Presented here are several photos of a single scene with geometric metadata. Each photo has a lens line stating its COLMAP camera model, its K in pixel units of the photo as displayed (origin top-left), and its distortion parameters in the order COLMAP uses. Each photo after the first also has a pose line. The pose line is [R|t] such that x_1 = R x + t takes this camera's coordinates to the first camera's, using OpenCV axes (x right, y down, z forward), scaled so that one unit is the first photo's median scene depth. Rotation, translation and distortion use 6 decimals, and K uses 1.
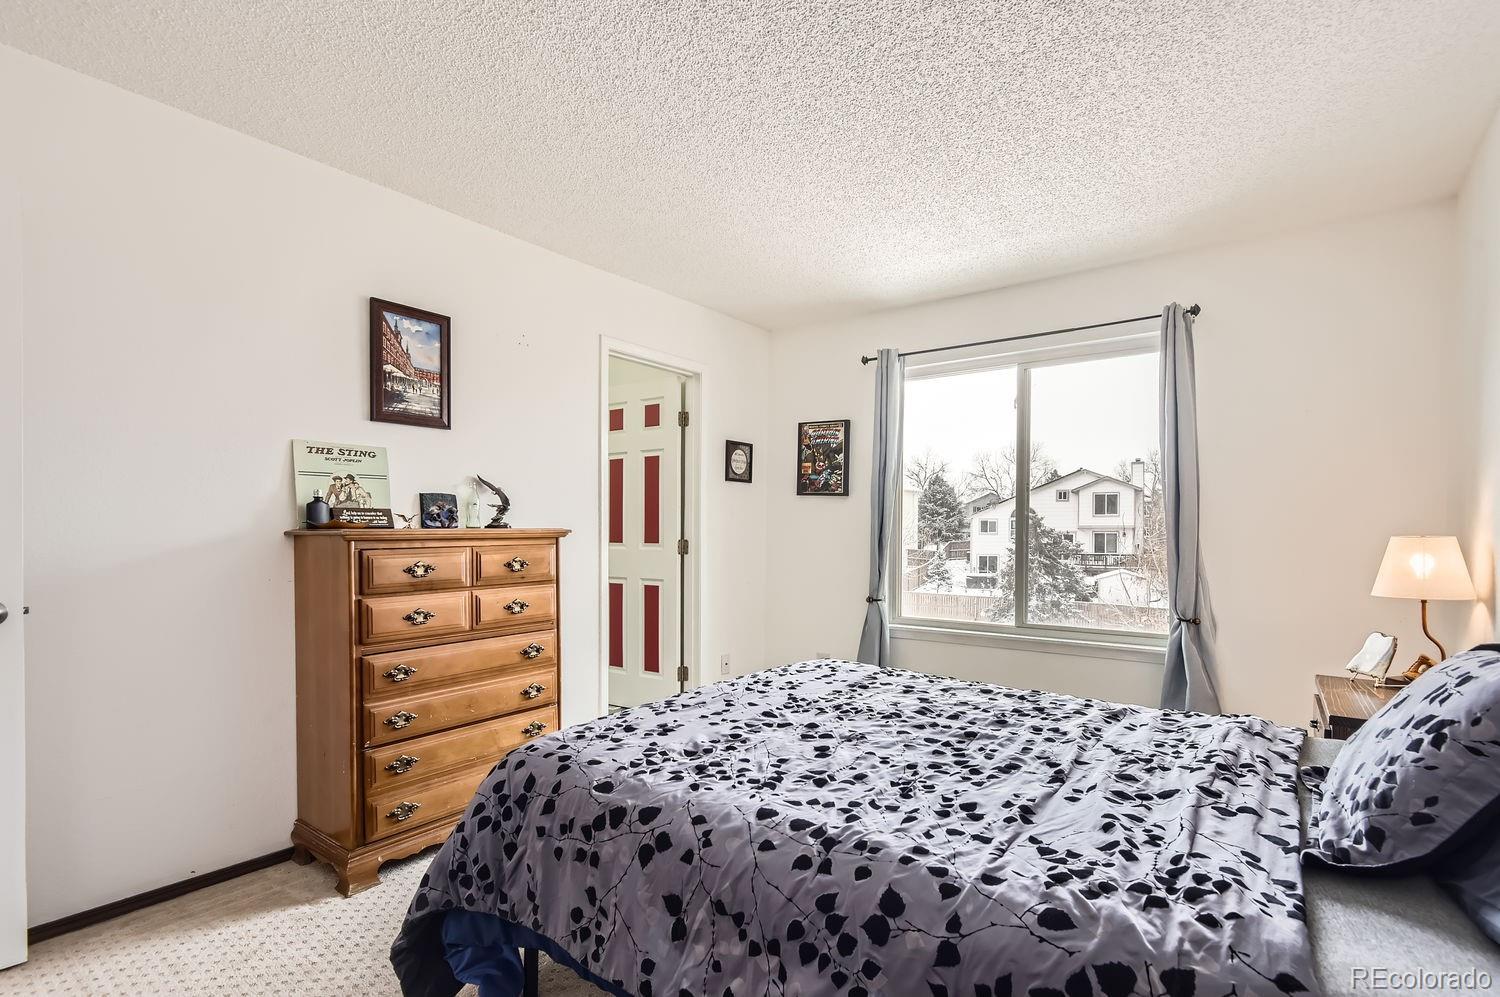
lens RADIAL K [[707.8, 0, 750.2], [0, 707.8, 532.8], [0, 0, 1]] dist [0.000399, -0.000053]
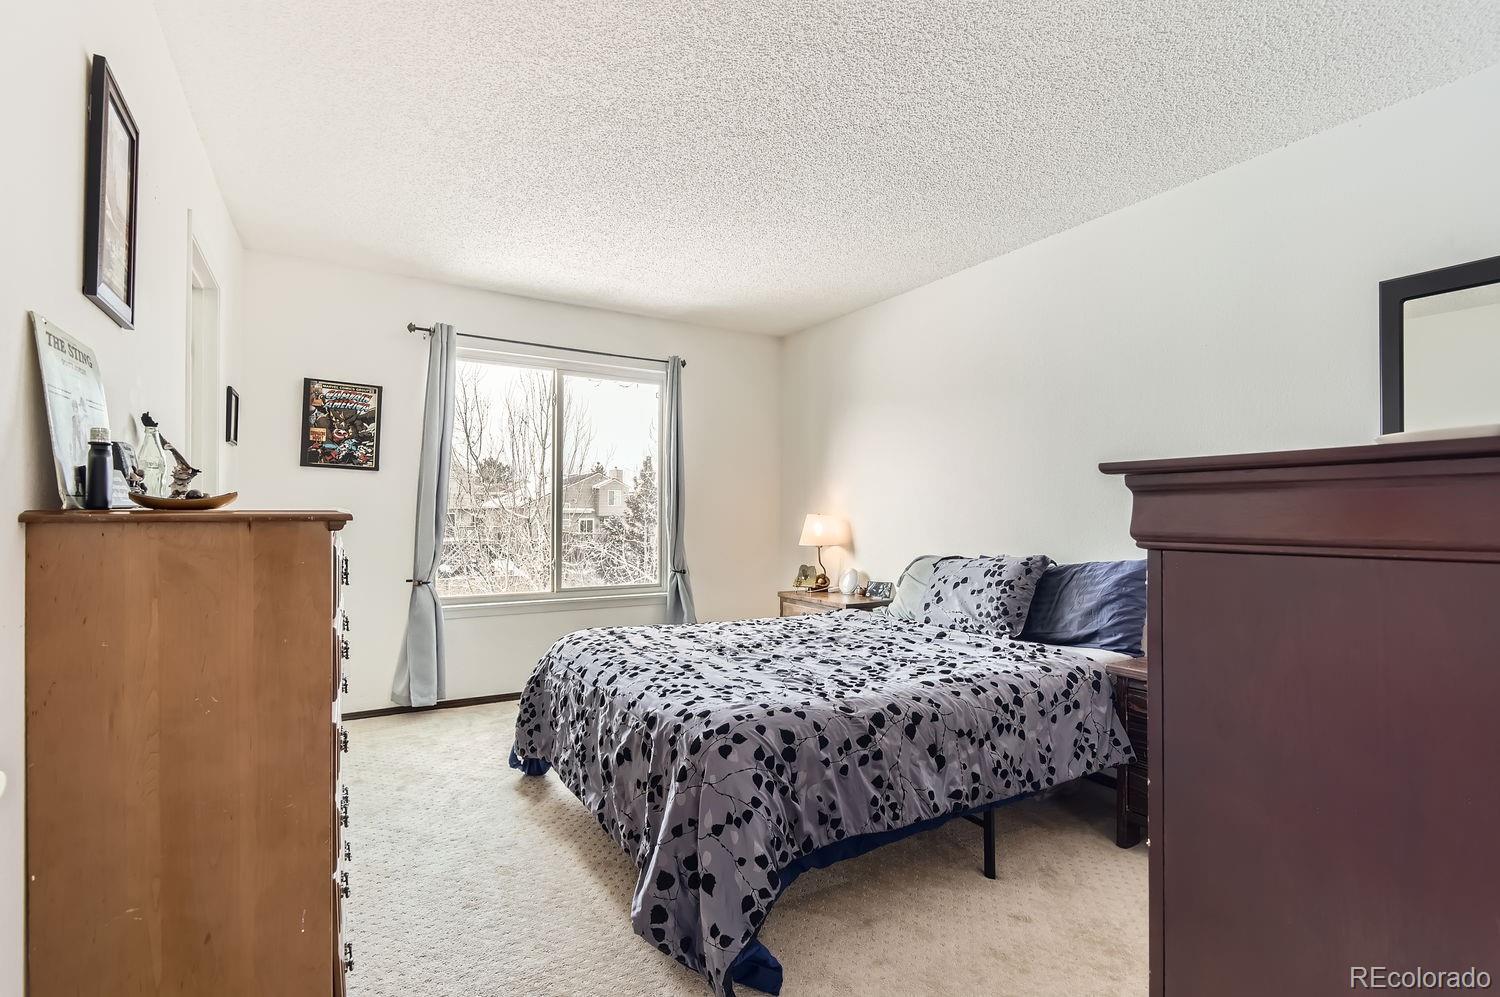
lens RADIAL K [[699.1, 0, 750.0], [0, 699.1, 498.5], [0, 0, 1]] dist [-0.005750, -0.001005]
pose [[0.377124, 0.015065, 0.926040, -0.617034], [-0.001289, 0.999875, -0.015742, -0.004850], [-0.926162, 0.004743, 0.377096, 0.282364]]
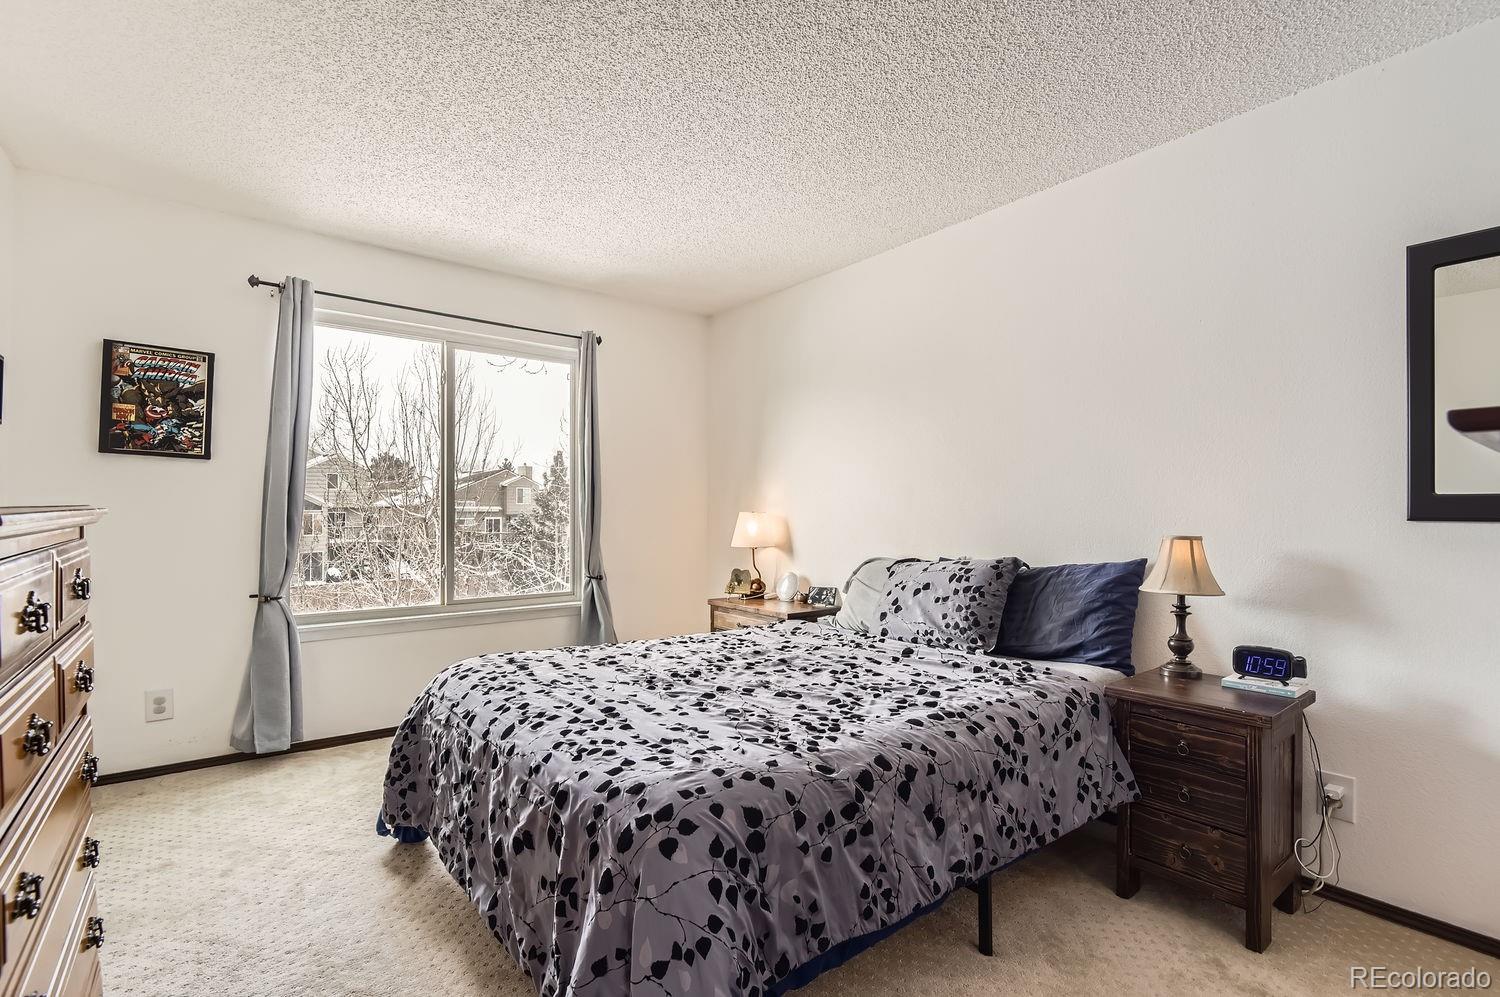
lens RADIAL K [[696.8, 0, 752.8], [0, 696.8, 507.0], [0, 0, 1]] dist [0.009101, -0.013480]
pose [[0.258129, 0.000455, 0.966110, -0.492622], [0.001193, 0.999999, -0.000790, -0.003768], [-0.966110, 0.001356, 0.258129, 0.352972]]
